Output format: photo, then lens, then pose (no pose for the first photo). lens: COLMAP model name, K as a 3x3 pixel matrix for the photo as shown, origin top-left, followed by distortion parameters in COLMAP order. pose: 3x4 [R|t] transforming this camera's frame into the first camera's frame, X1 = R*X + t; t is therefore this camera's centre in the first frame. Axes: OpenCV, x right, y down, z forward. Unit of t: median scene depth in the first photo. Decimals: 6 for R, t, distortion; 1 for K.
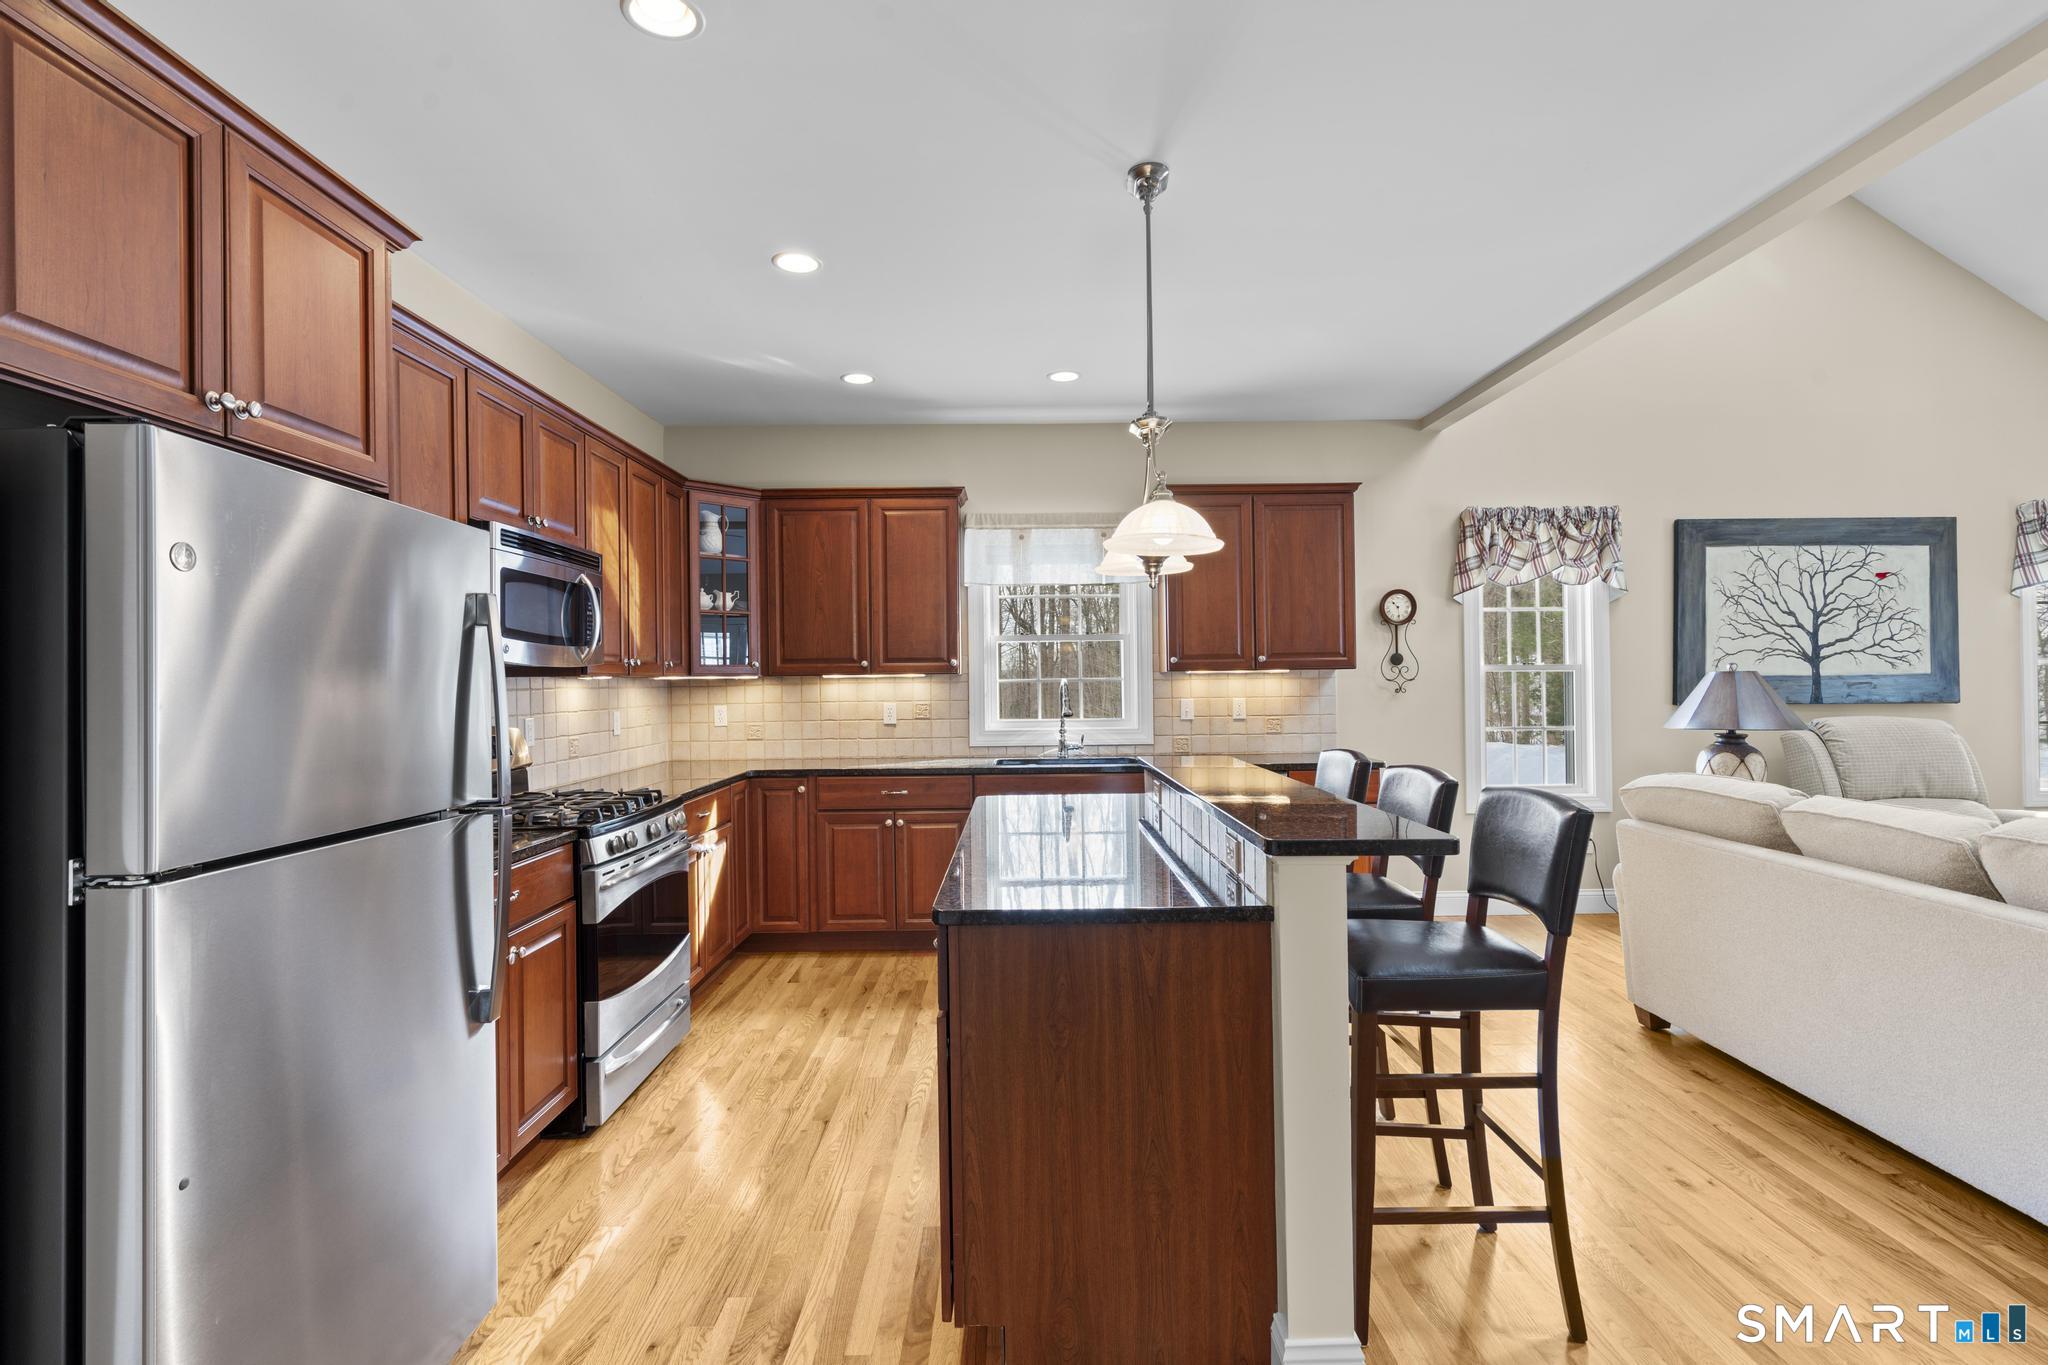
lens RADIAL K [[948.3, 0, 1012.6], [0, 948.3, 681.9], [0, 0, 1]] dist [-0.001882, 0.003274]
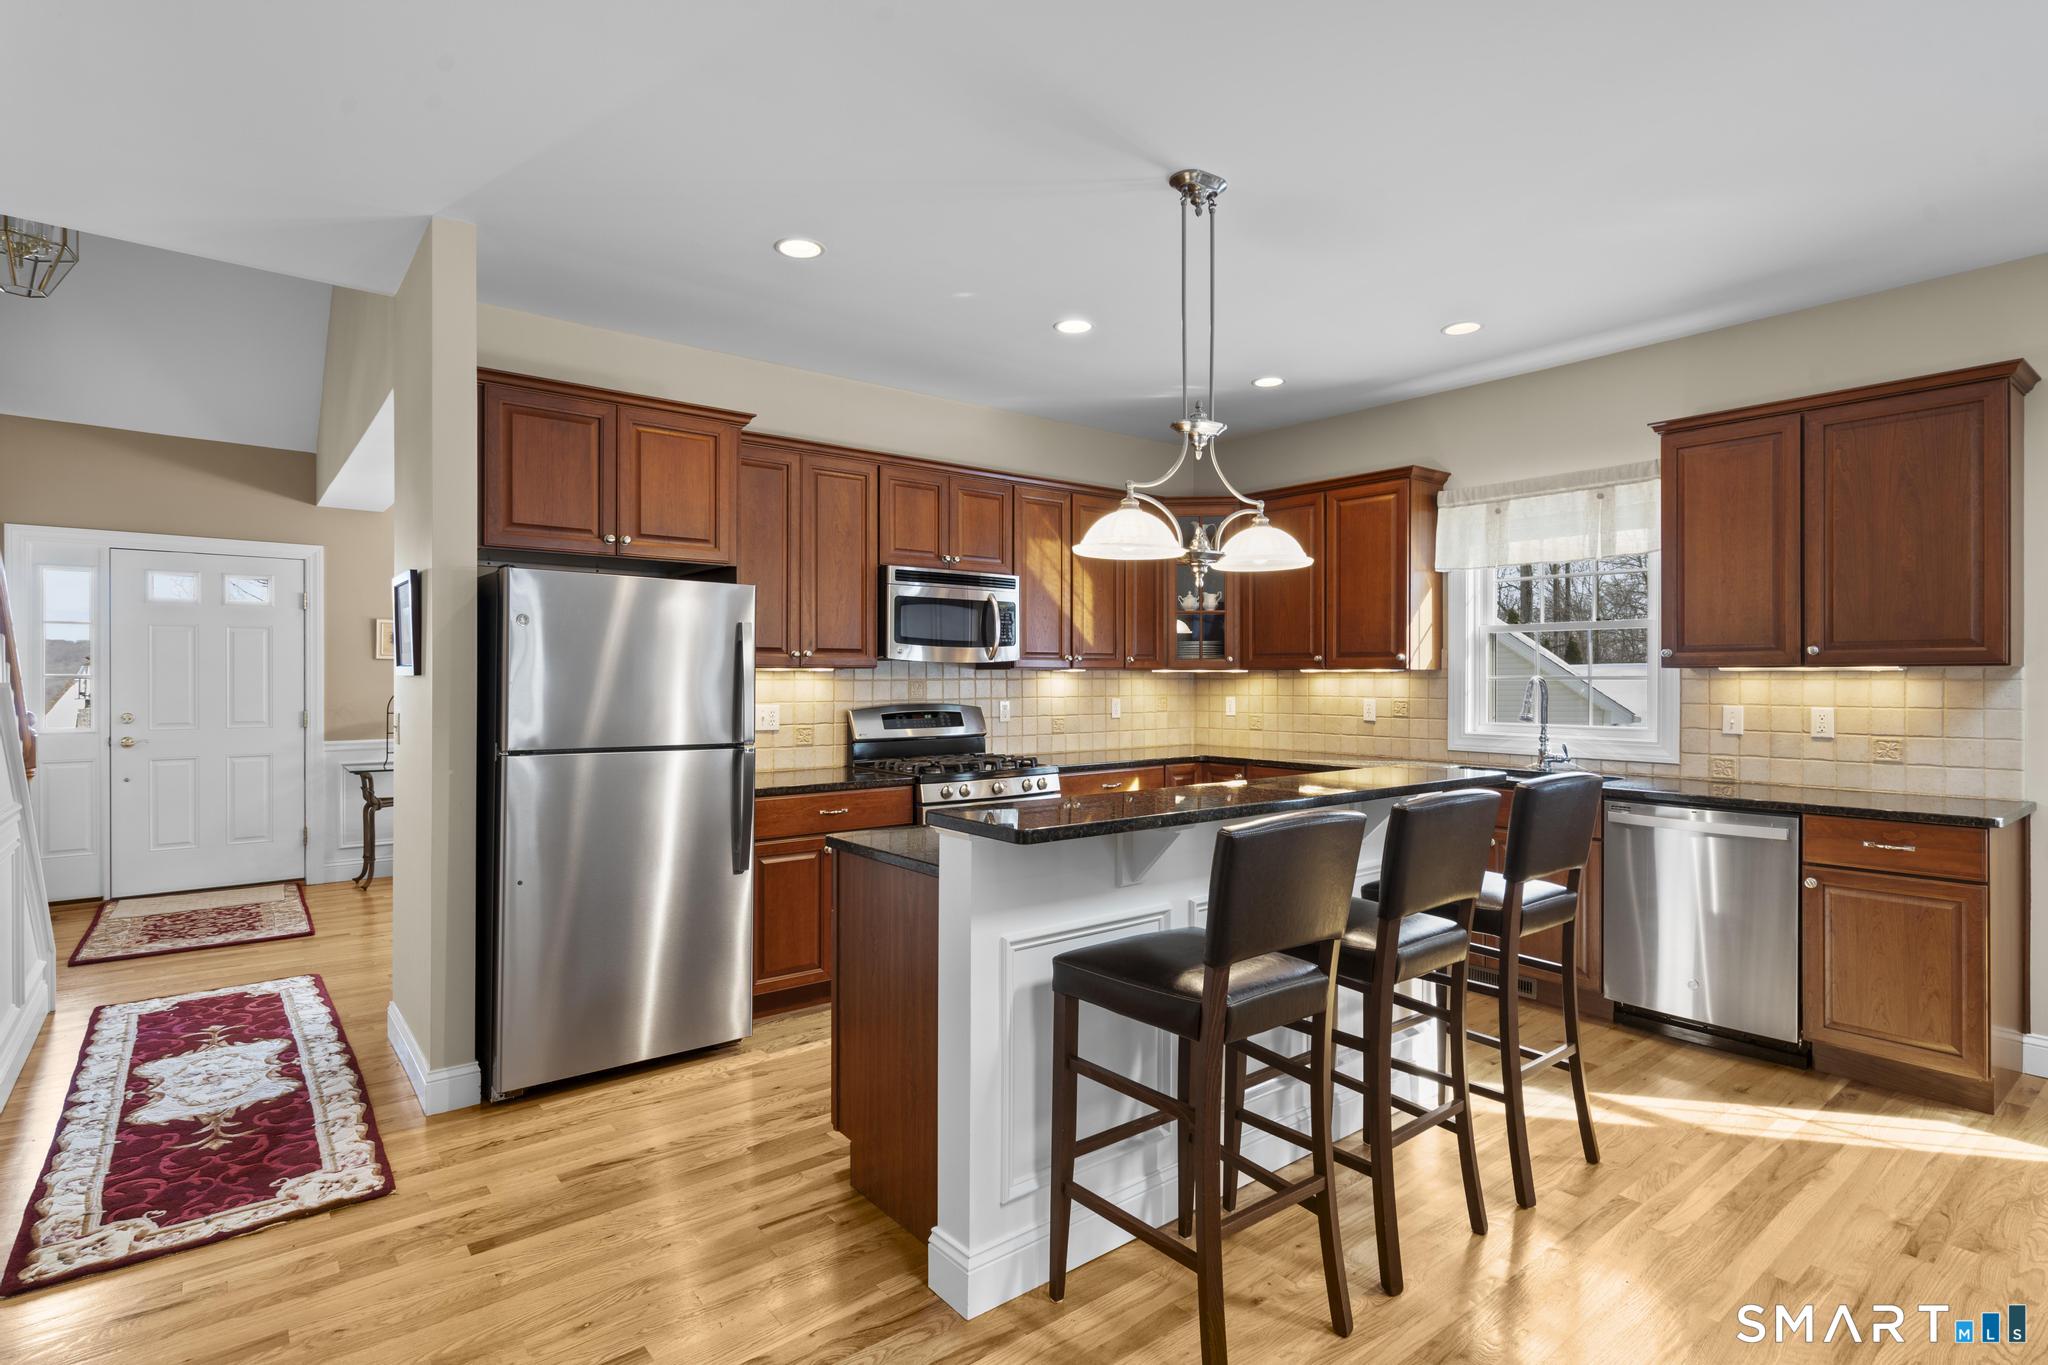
lens RADIAL K [[1016.5, 0, 1028.3], [0, 1016.5, 677.7], [0, 0, 1]] dist [-0.000583, 0.001611]
pose [[0.623442, 0.013669, -0.781750, 0.463420], [-0.008532, 0.999907, 0.010679, -0.007434], [0.781823, 0.000012, 0.623501, 0.093931]]
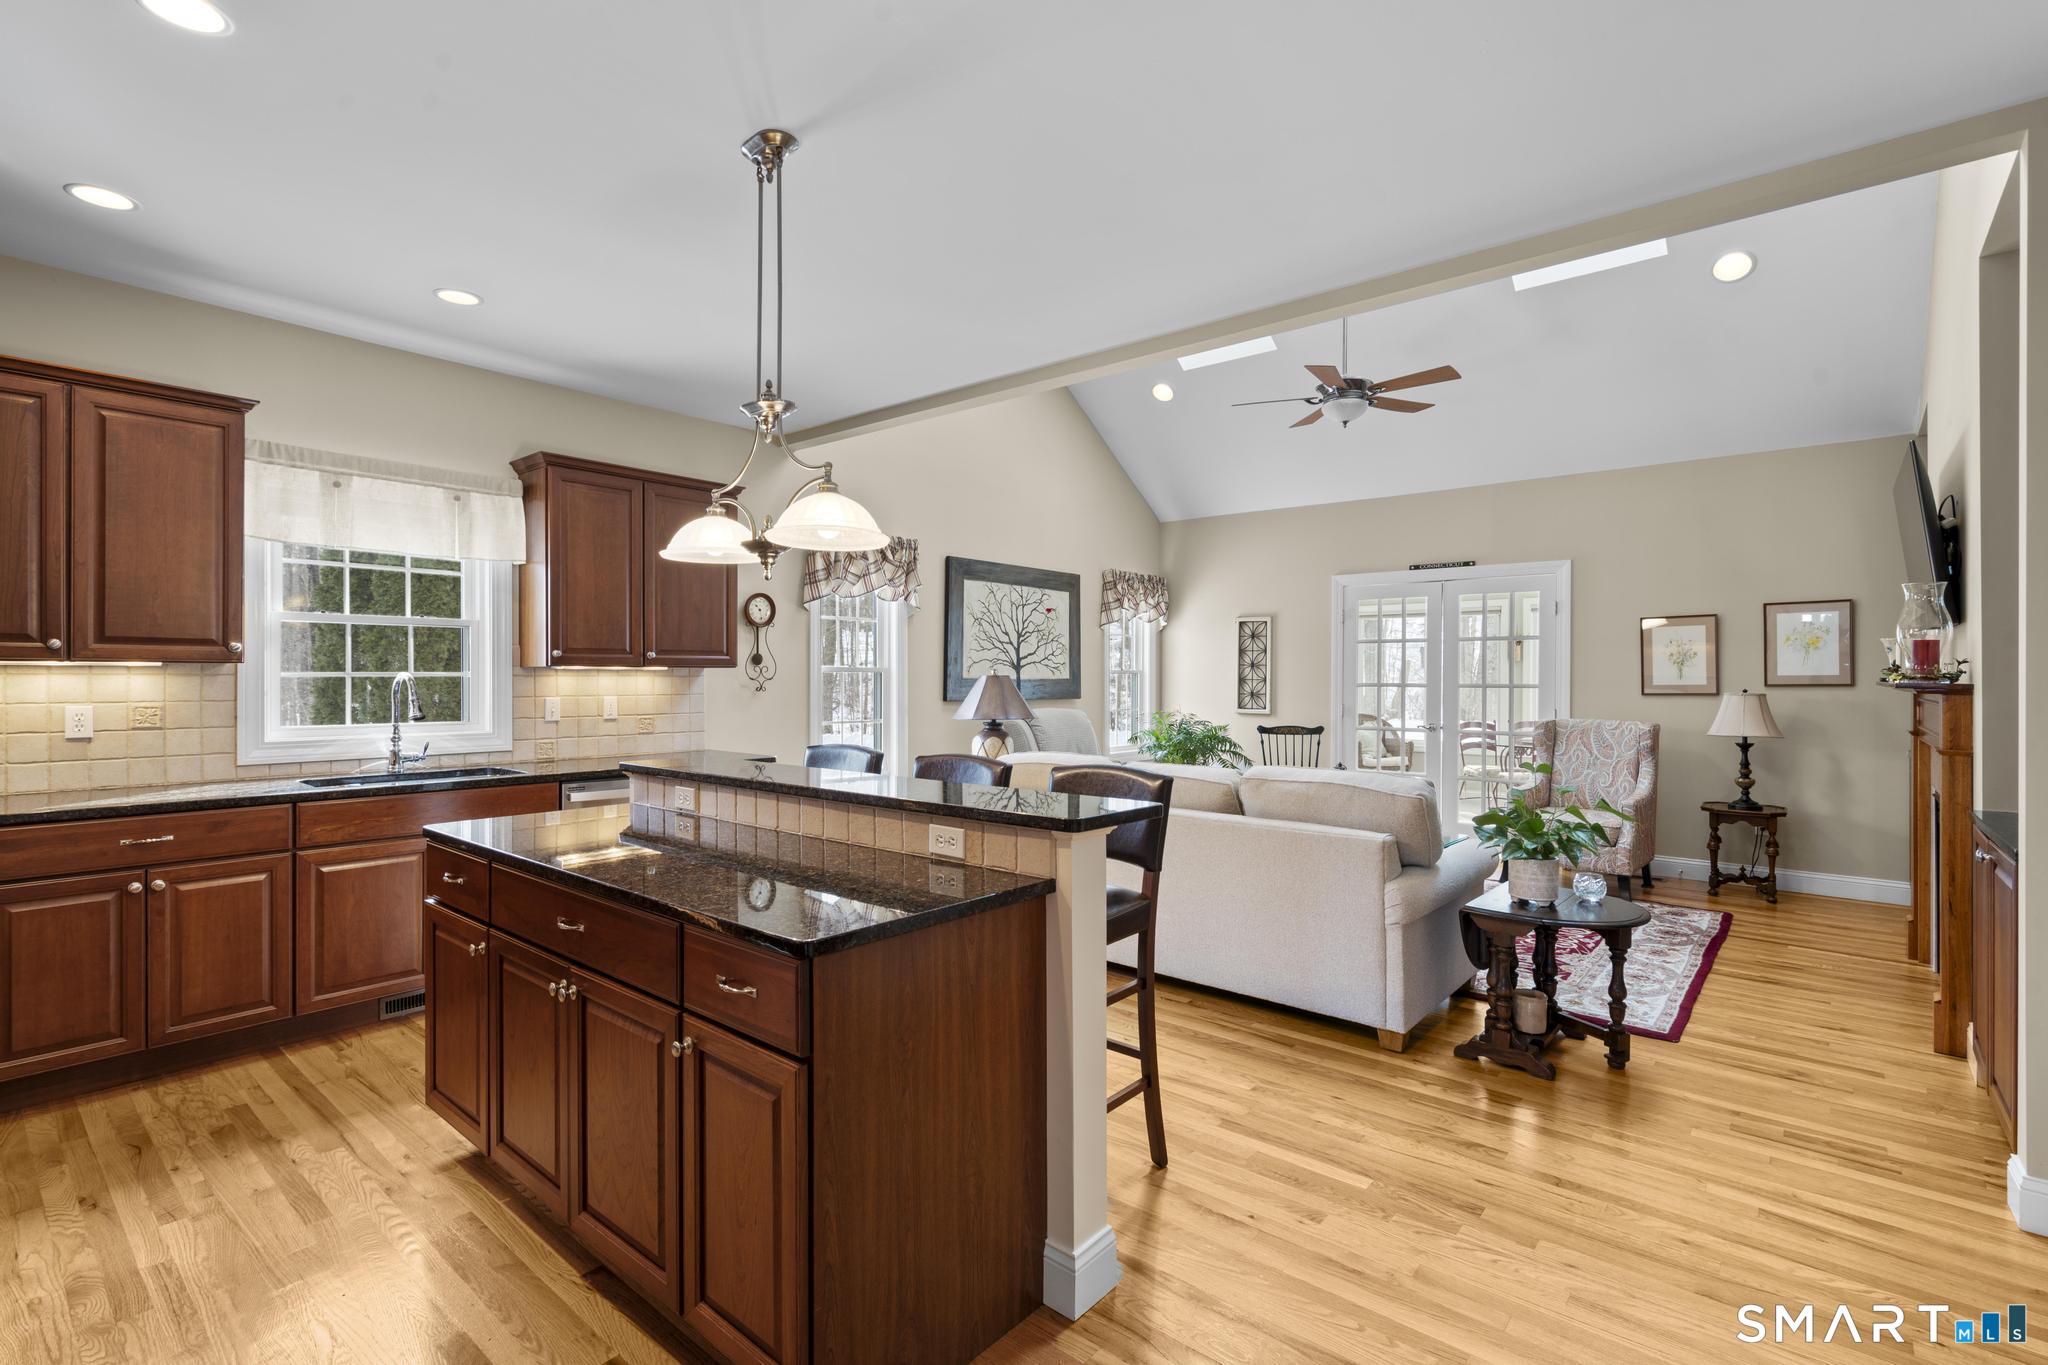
lens RADIAL K [[948.3, 0, 1019.0], [0, 948.3, 677.7], [0, 0, 1]] dist [-0.001882, 0.003274]
pose [[0.652198, 0.012648, 0.757943, -0.205652], [-0.010658, 0.999915, -0.007515, 0.001418], [-0.757974, -0.003177, 0.652277, 0.097125]]
